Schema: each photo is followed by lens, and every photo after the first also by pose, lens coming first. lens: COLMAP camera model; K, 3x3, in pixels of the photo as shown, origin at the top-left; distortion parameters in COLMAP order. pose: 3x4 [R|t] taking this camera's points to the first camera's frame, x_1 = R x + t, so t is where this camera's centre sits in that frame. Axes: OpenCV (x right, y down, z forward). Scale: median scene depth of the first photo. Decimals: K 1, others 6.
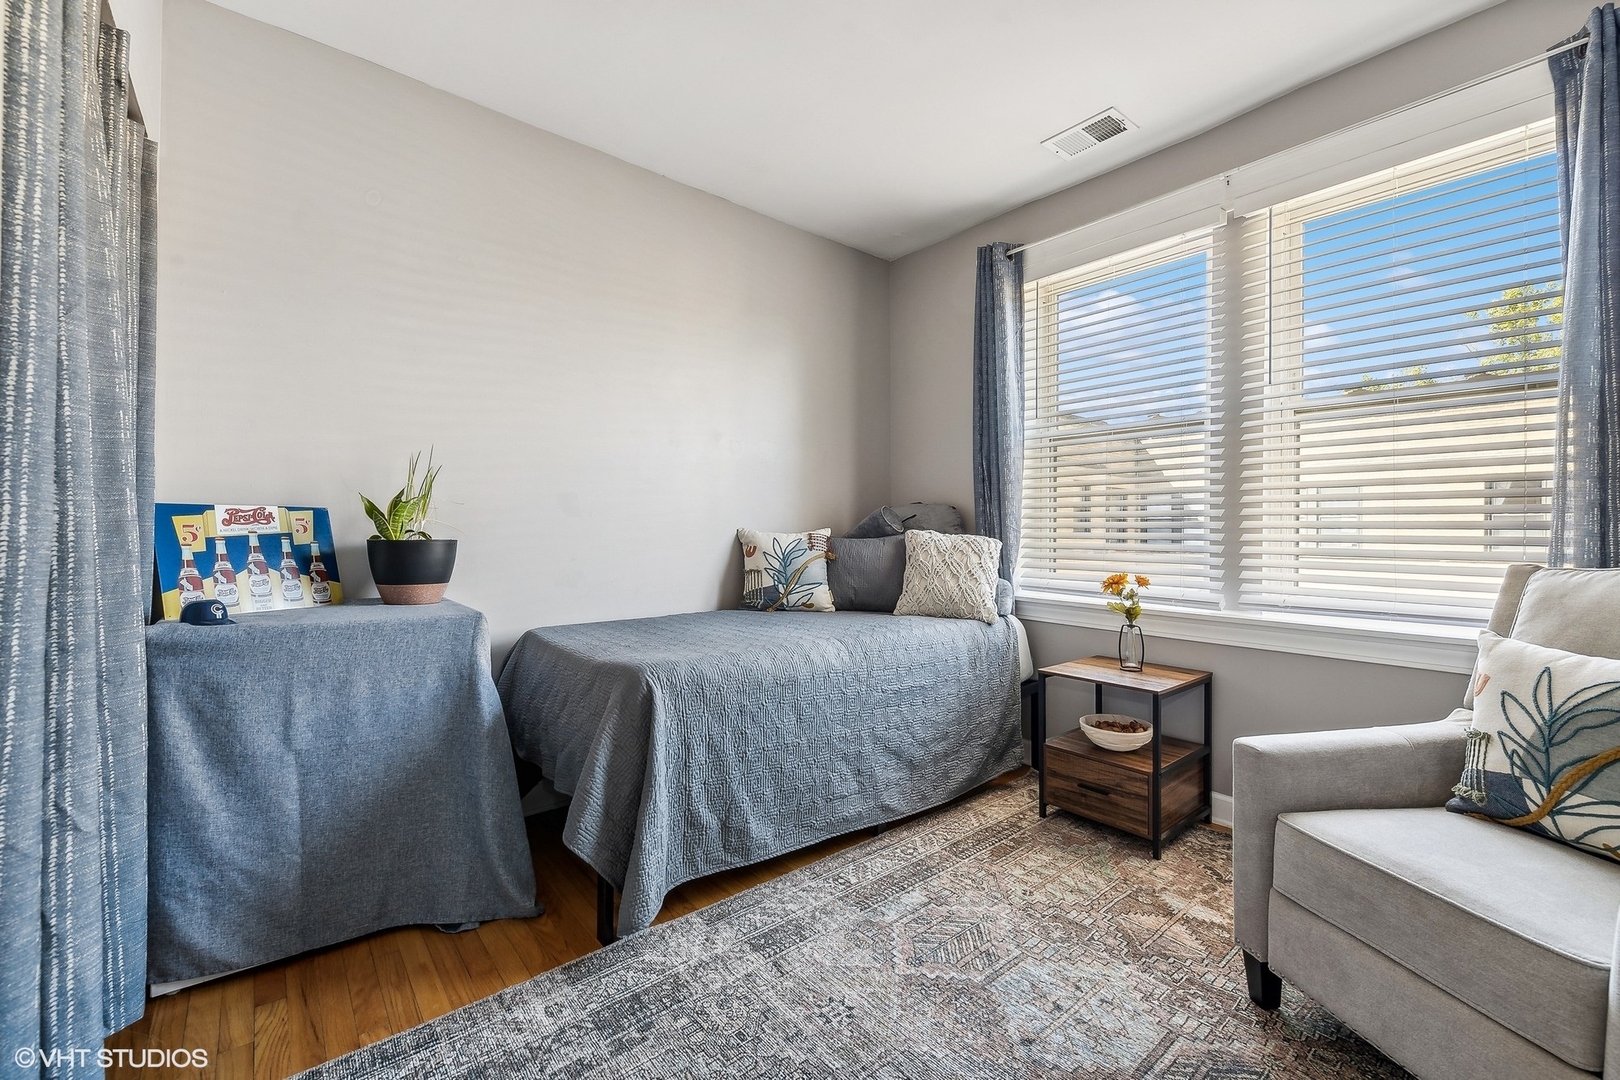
lens RADIAL K [[652.9, 0, 809.0], [0, 652.9, 528.5], [0, 0, 1]] dist [0.001157, -0.003186]
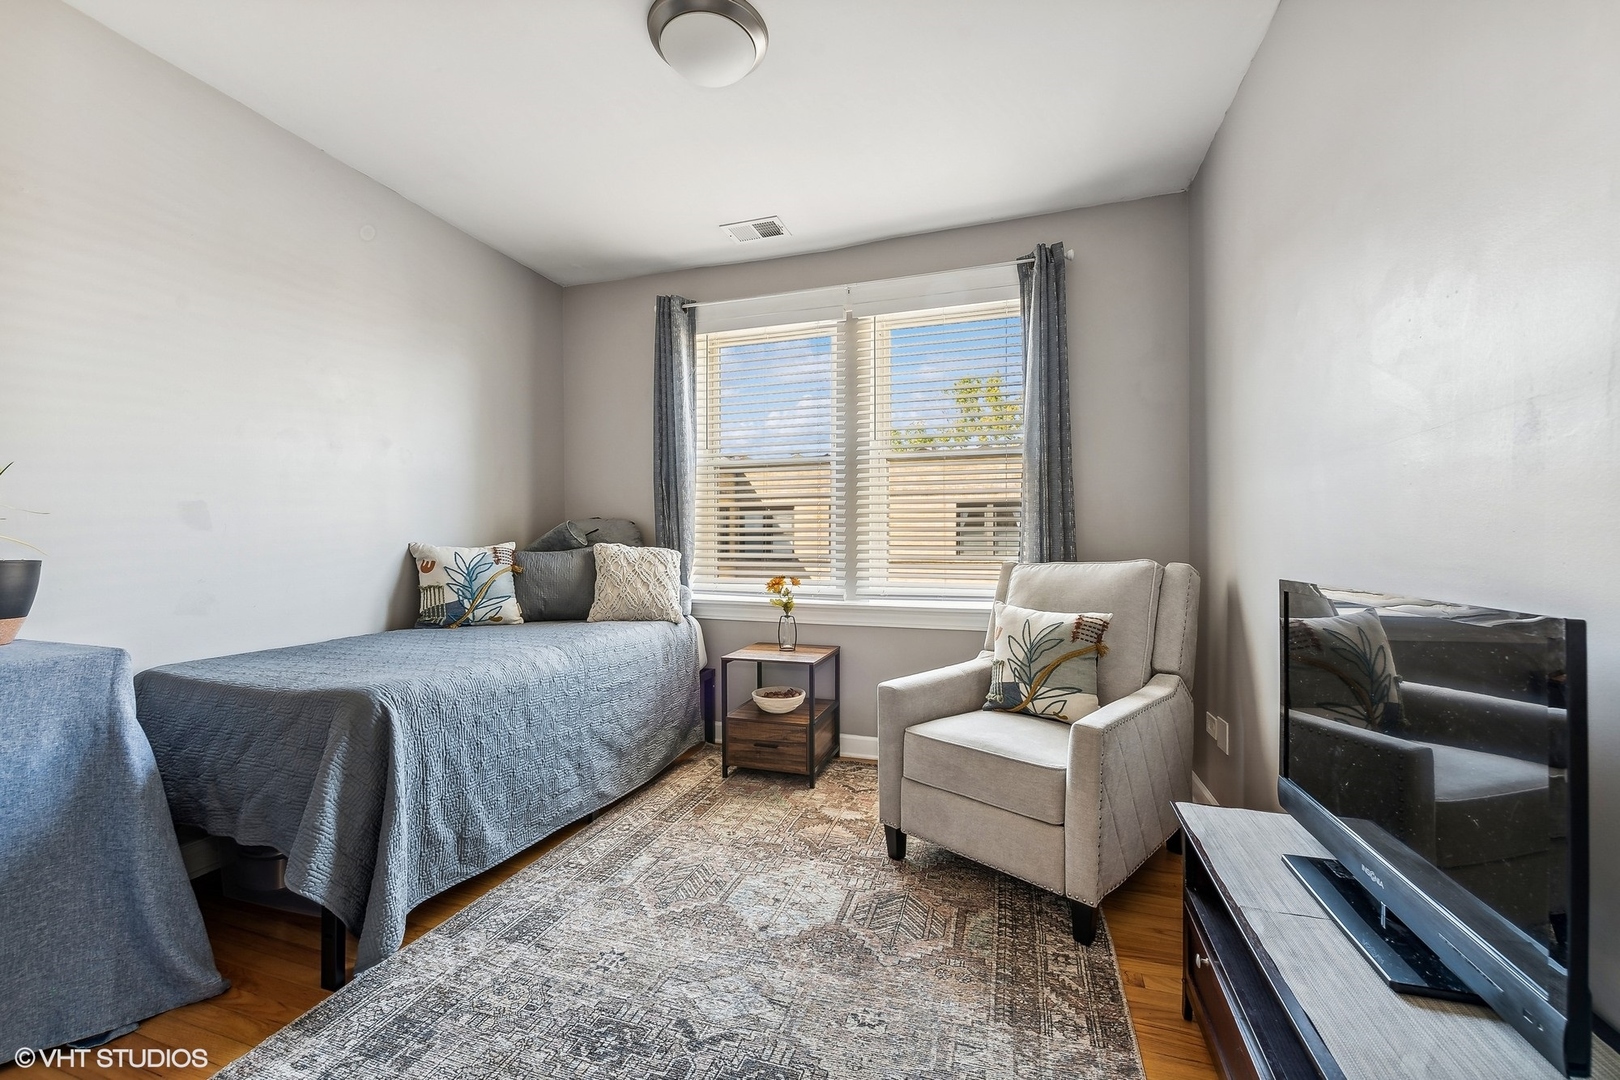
lens RADIAL K [[620.2, 0, 776.6], [0, 620.2, 538.1], [0, 0, 1]] dist [-0.001327, -0.002985]
pose [[0.866065, -0.001626, 0.499929, -0.166387], [0.003749, 0.999988, -0.003243, -0.003023], [-0.499917, 0.004683, 0.866060, -0.068234]]
